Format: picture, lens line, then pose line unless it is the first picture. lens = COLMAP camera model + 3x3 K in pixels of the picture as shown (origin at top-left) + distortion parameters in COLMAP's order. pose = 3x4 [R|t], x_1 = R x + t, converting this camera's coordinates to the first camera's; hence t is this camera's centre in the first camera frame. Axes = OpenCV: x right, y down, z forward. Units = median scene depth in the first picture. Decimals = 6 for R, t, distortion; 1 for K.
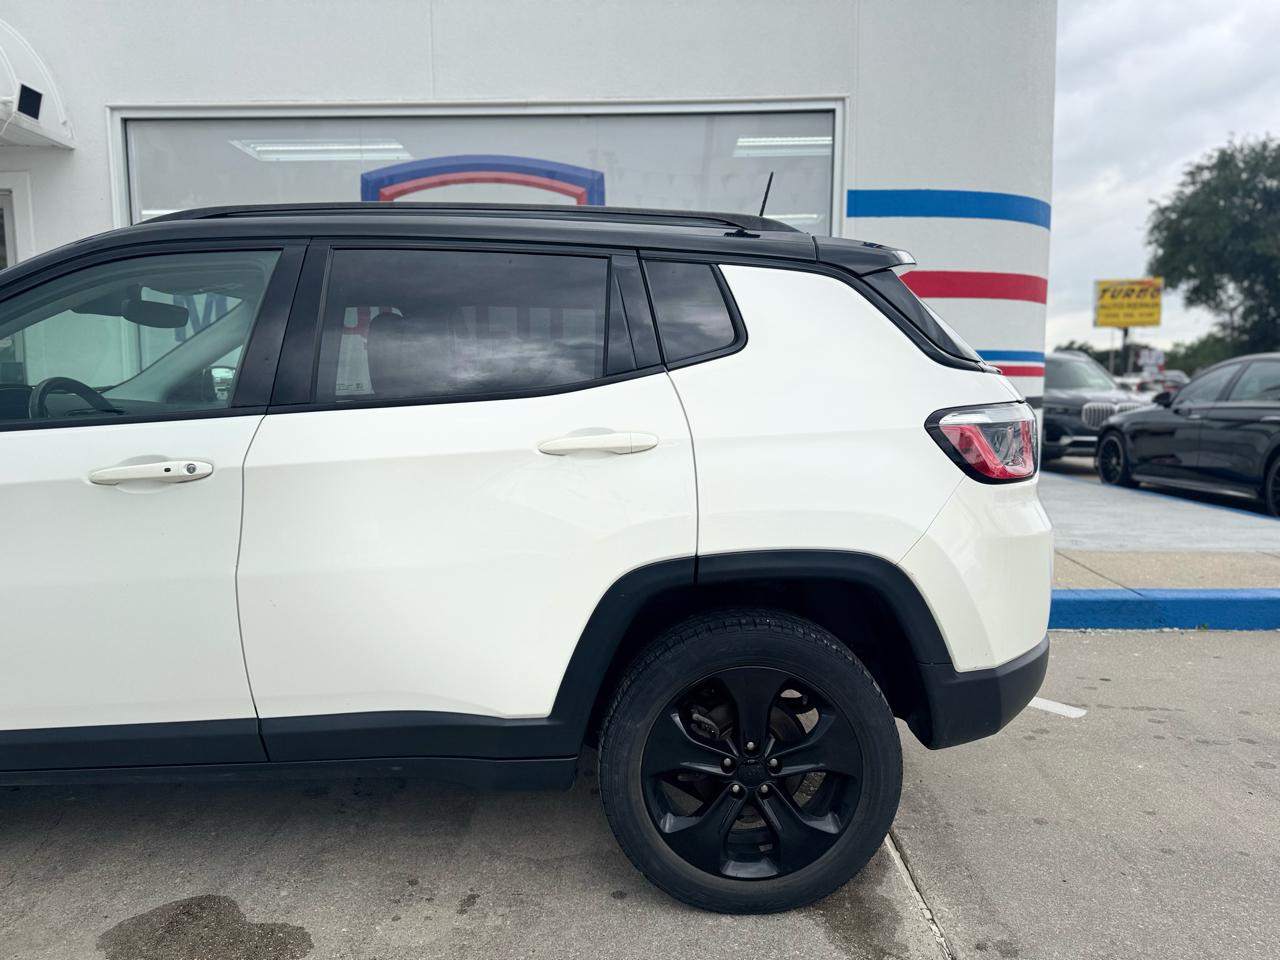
lens RADIAL K [[903.3, 0, 645.6], [0, 903.3, 483.4], [0, 0, 1]] dist [0.046659, -0.050047]
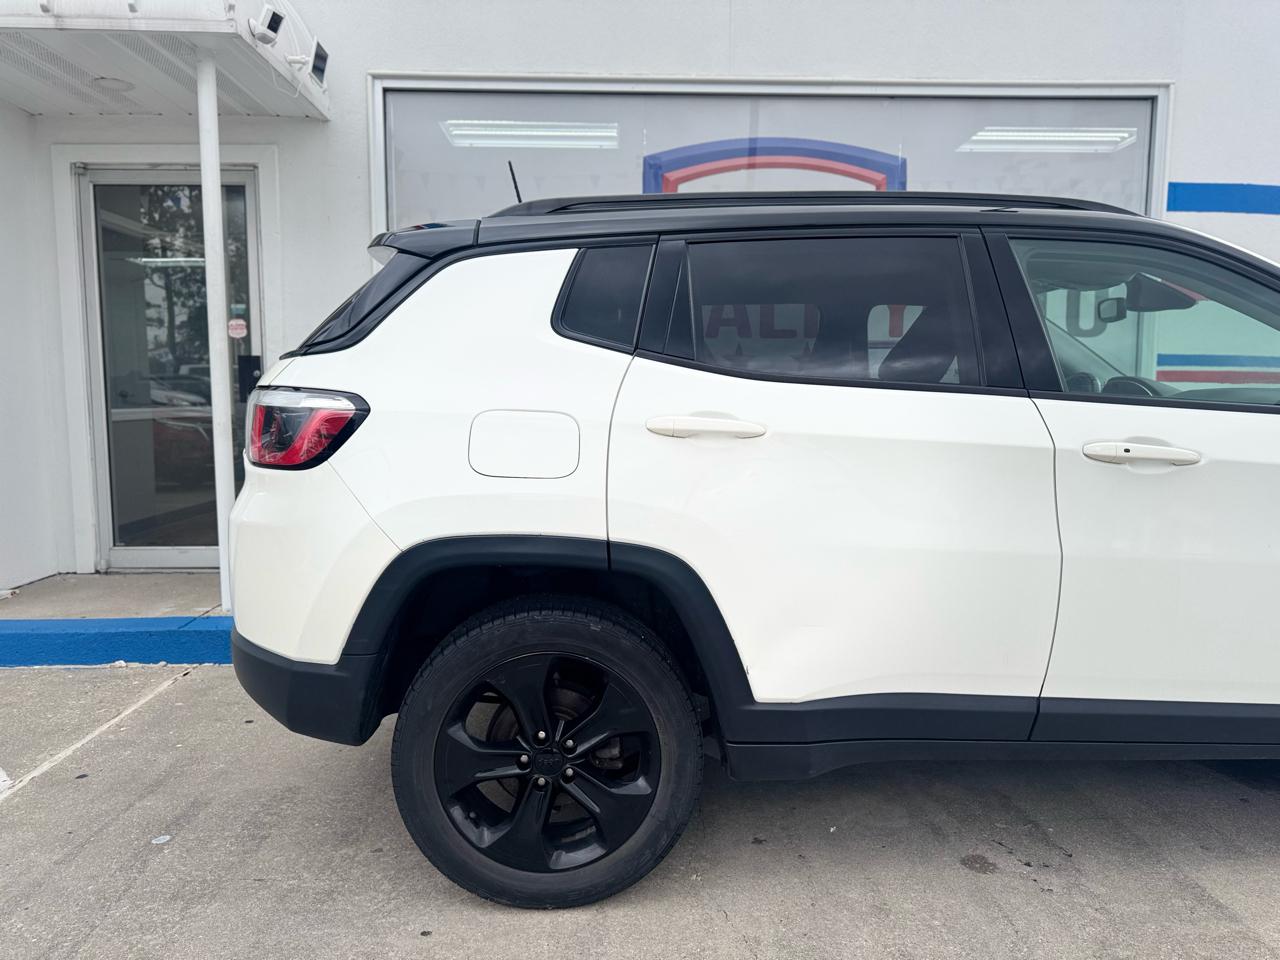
lens RADIAL K [[903.3, 0, 648.8], [0, 903.3, 489.6], [0, 0, 1]] dist [0.046659, -0.050047]
pose [[0.998786, 0.004152, 0.049087, -0.249931], [-0.003790, 0.999965, -0.007454, 0.000995], [-0.049117, 0.007259, 0.998767, 0.064438]]
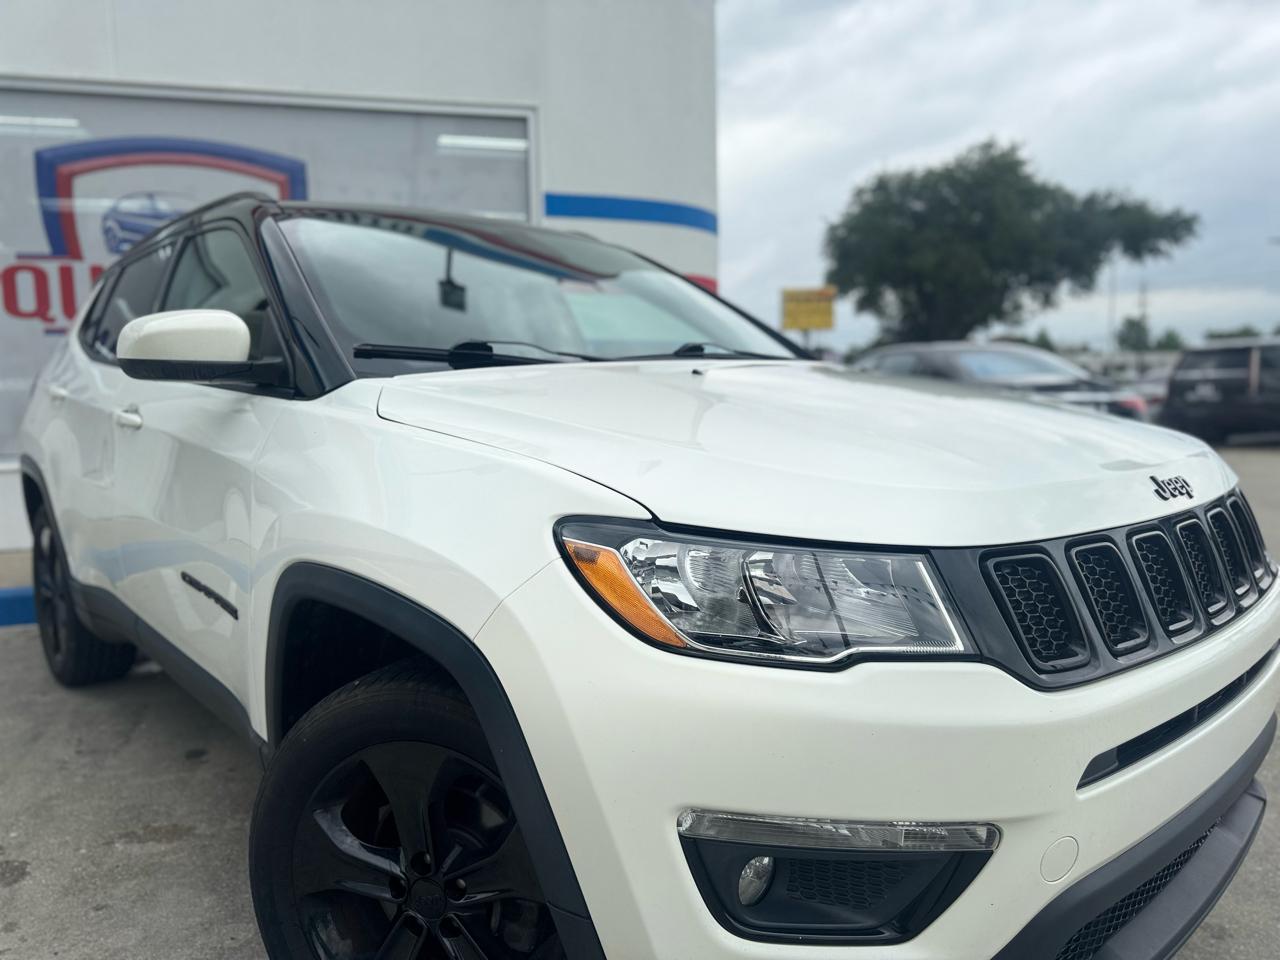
lens RADIAL K [[903.3, 0, 636.3], [0, 903.3, 495.8], [0, 0, 1]] dist [0.046659, -0.050047]
pose [[0.958636, -0.044828, 0.281082, 0.003675], [0.041674, 0.998983, 0.017191, 0.020262], [-0.281567, -0.004766, 0.959530, -0.059245]]
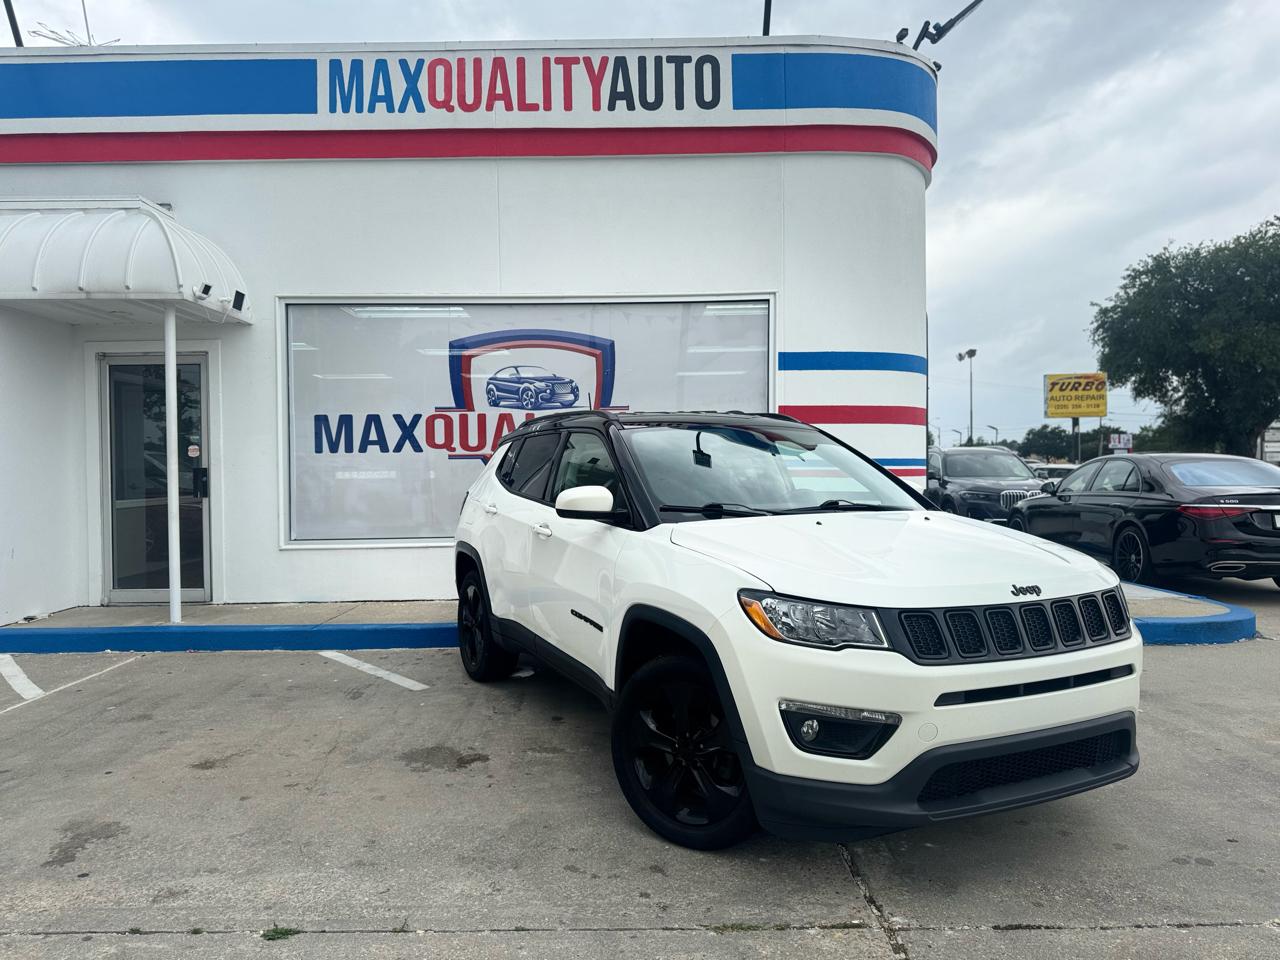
lens RADIAL K [[903.3, 0, 639.4], [0, 903.3, 483.5], [0, 0, 1]] dist [0.046659, -0.050047]
pose [[0.999939, -0.002452, 0.010778, -0.015525], [0.003416, 0.995903, -0.090361, 0.015067], [-0.010512, 0.090392, 0.995851, -0.309032]]
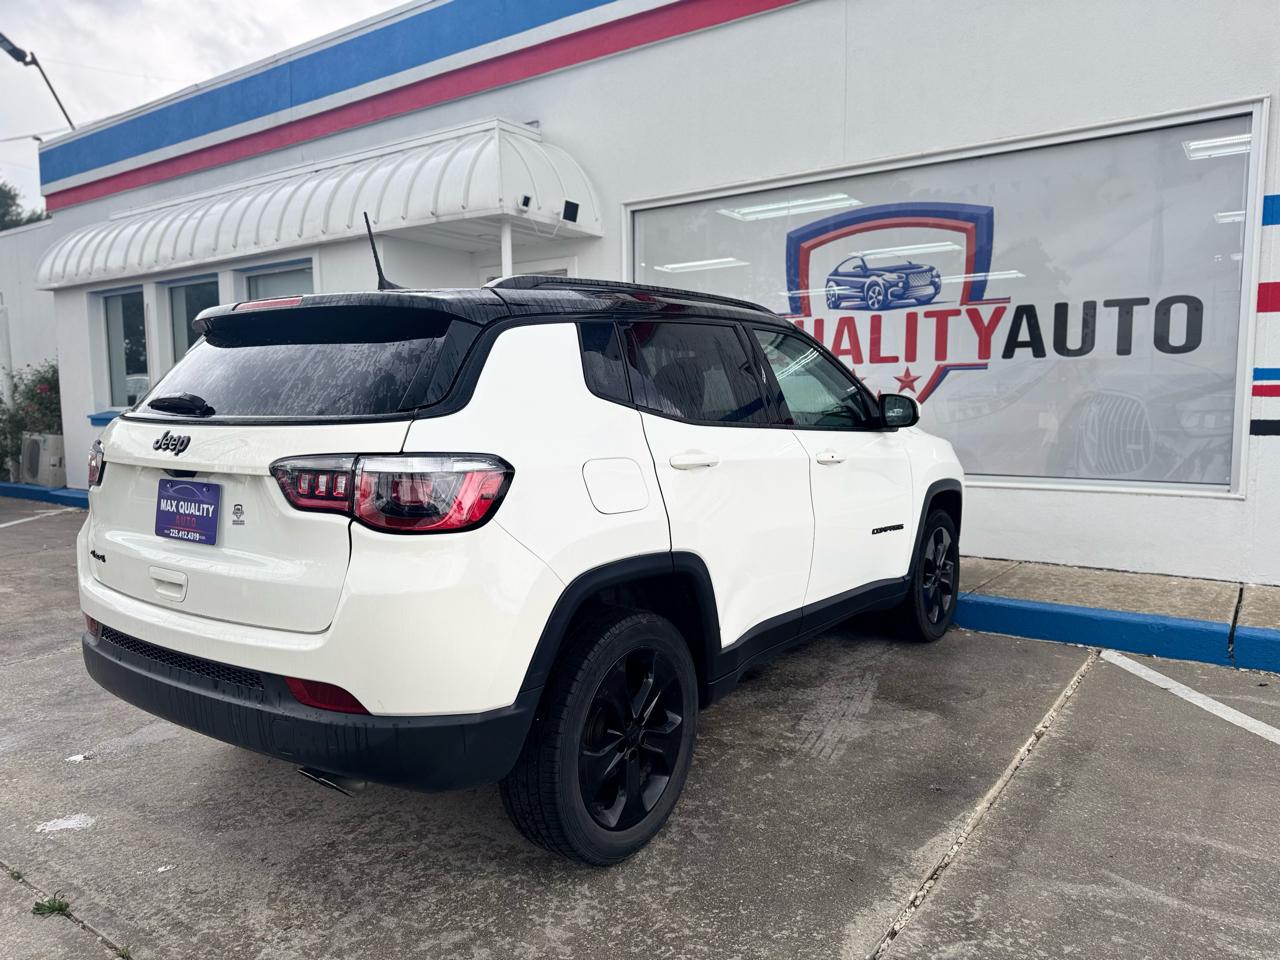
lens RADIAL K [[903.3, 0, 641.4], [0, 903.3, 492.7], [0, 0, 1]] dist [0.046659, -0.050047]
pose [[0.820003, 0.062640, -0.568921, 0.175246], [-0.062436, 0.997851, 0.019876, -0.000962], [0.568944, 0.019223, 0.822152, -0.081225]]
